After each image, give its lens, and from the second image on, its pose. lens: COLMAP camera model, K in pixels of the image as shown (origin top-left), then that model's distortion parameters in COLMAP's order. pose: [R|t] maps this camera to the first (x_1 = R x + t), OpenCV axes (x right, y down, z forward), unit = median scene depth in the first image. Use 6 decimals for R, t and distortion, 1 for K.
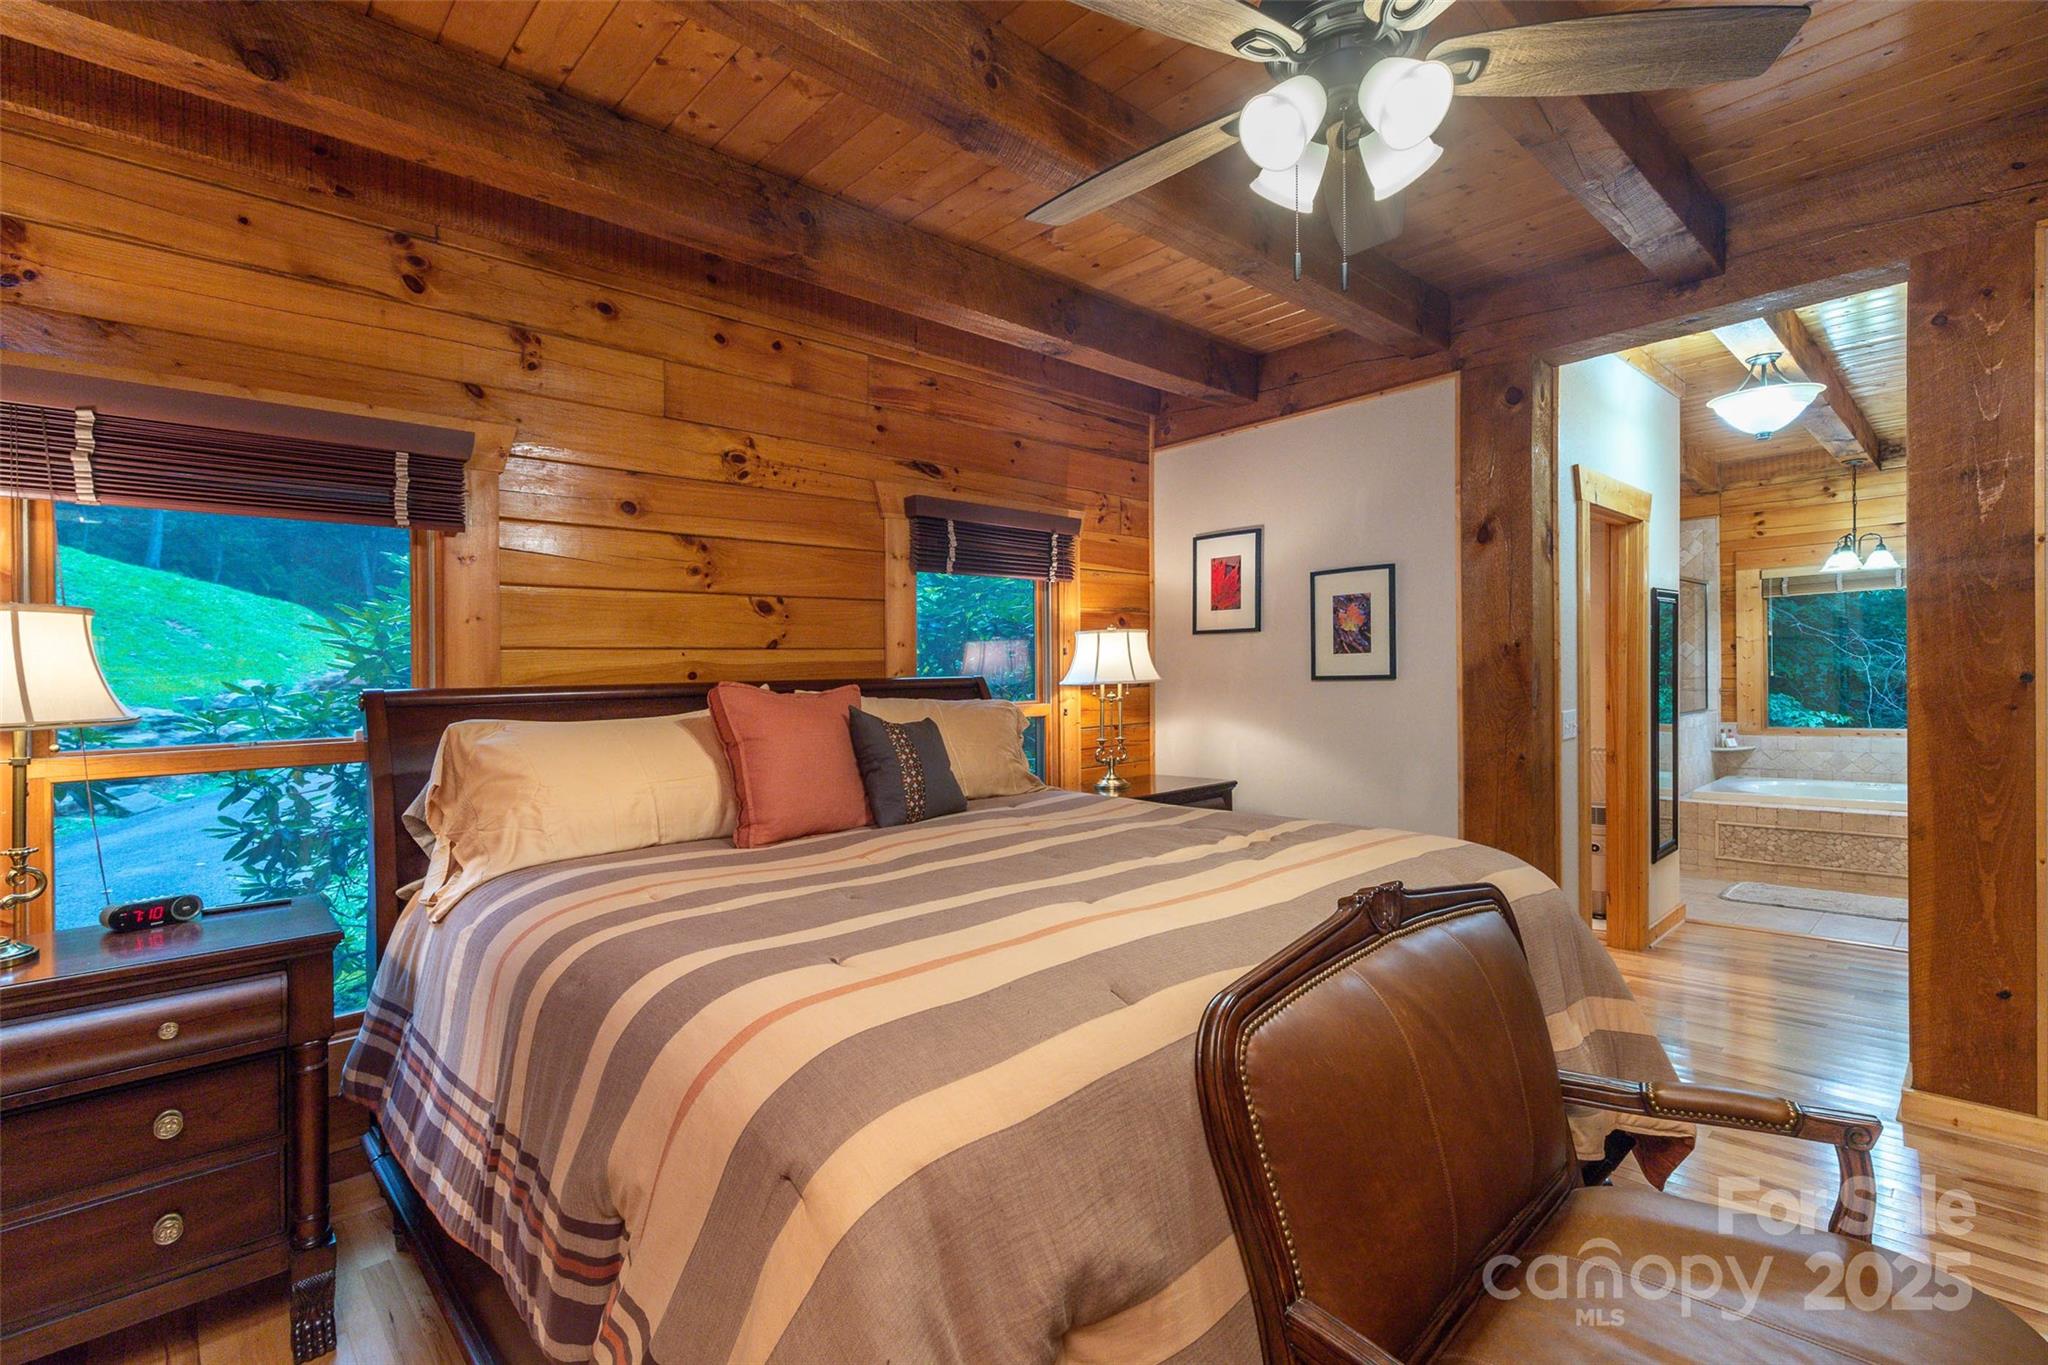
lens RADIAL K [[925.2, 0, 1021.1], [0, 925.2, 689.4], [0, 0, 1]] dist [0.002426, 0.000136]
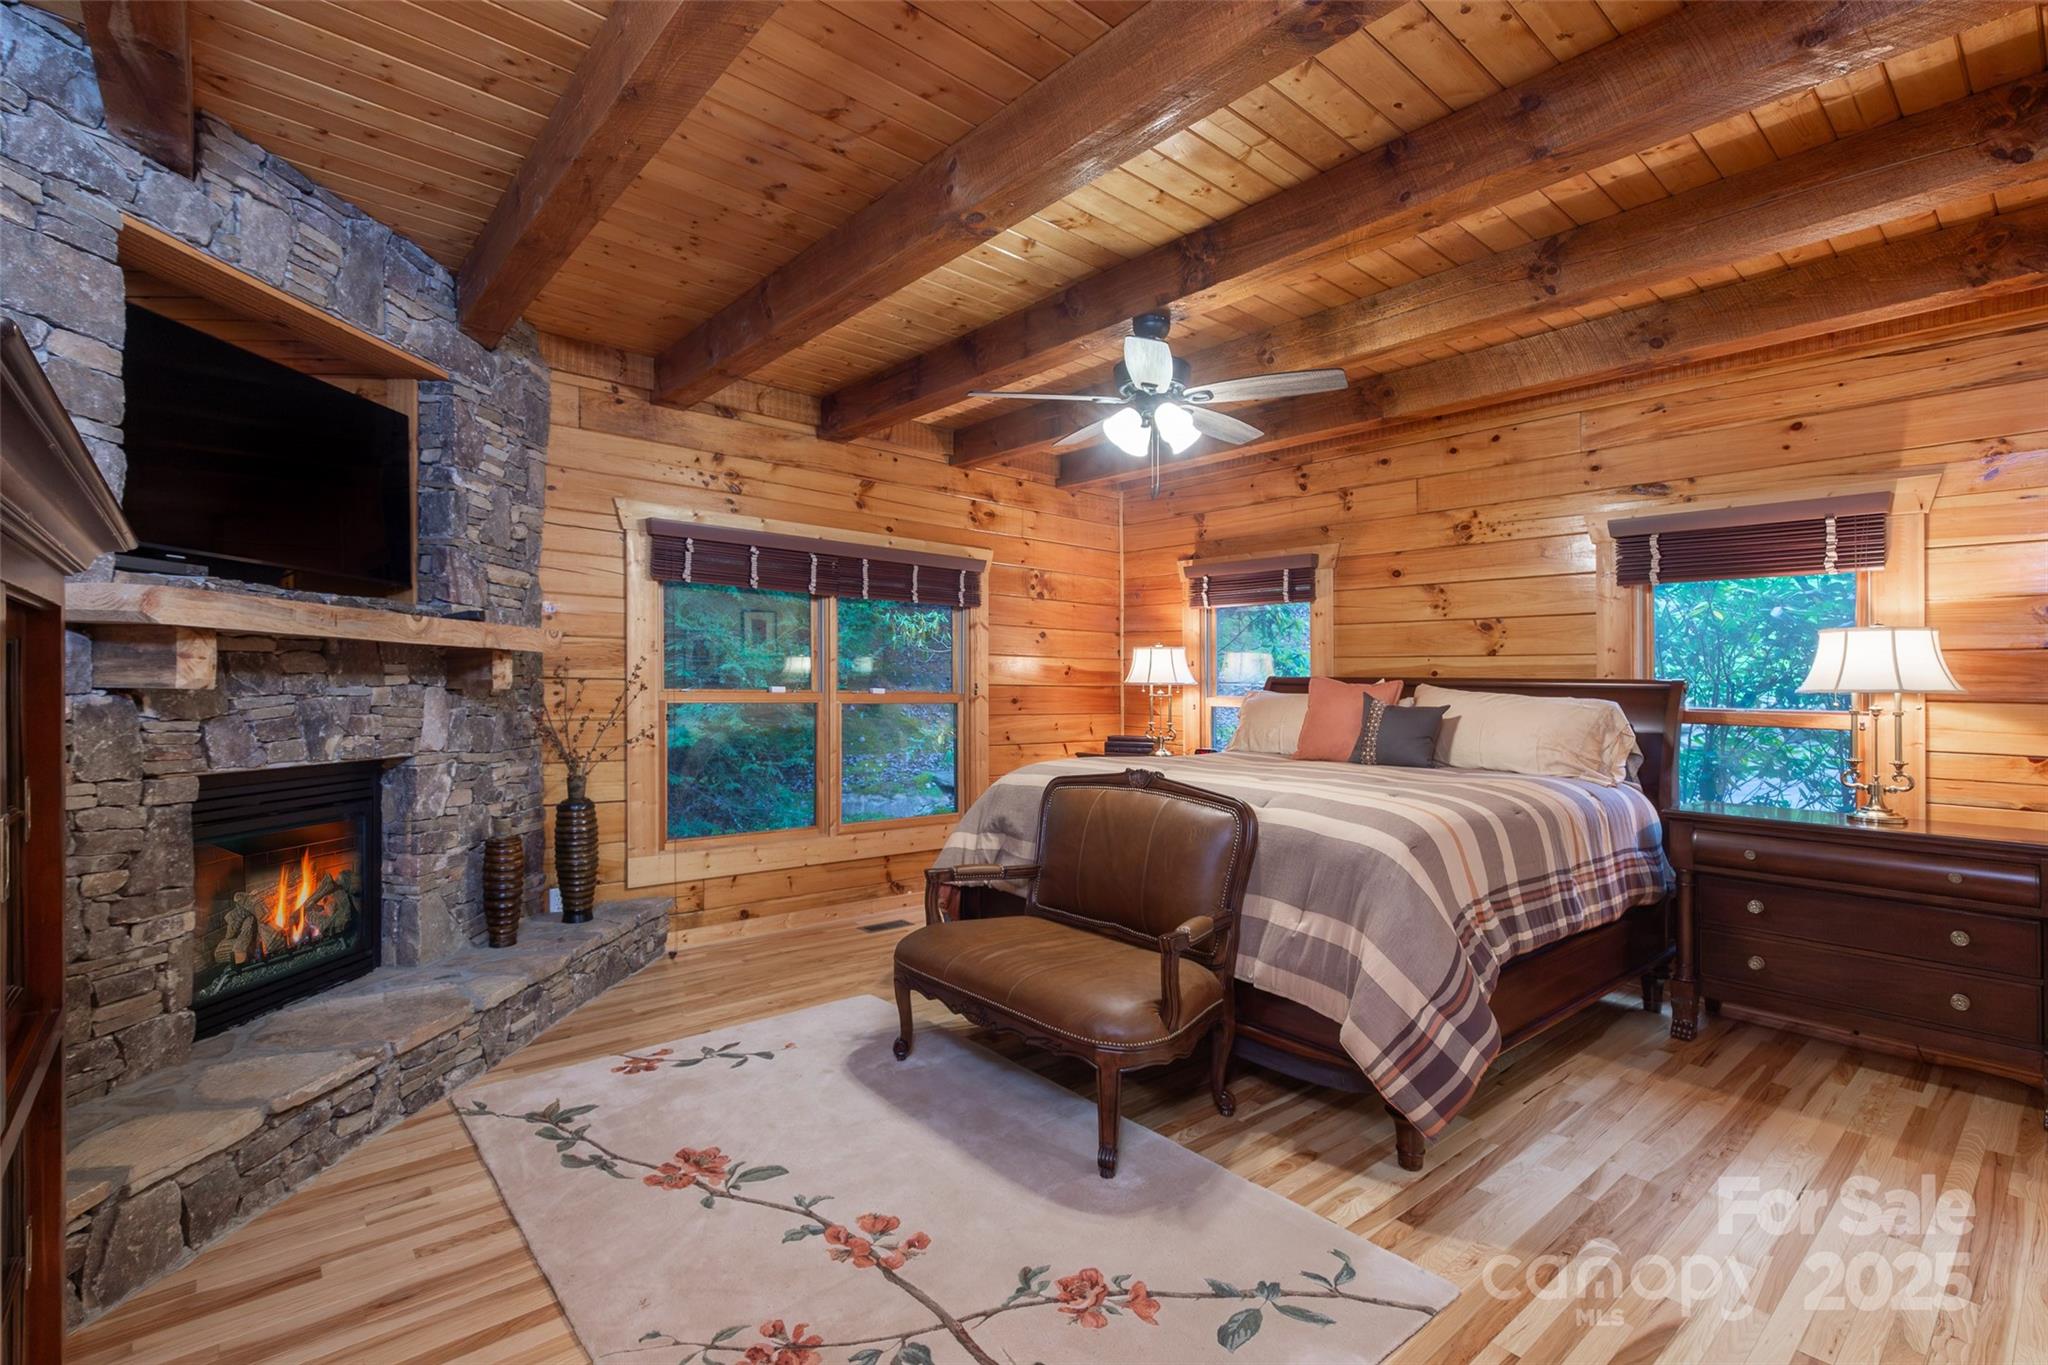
lens RADIAL K [[925.2, 0, 1021.1], [0, 925.2, 689.4], [0, 0, 1]] dist [0.002426, 0.000136]
pose [[-0.035612, 0.018478, -0.999195, 1.193222], [-0.040038, 0.999000, 0.019901, 0.006163], [0.998563, 0.040714, -0.034837, 0.361886]]
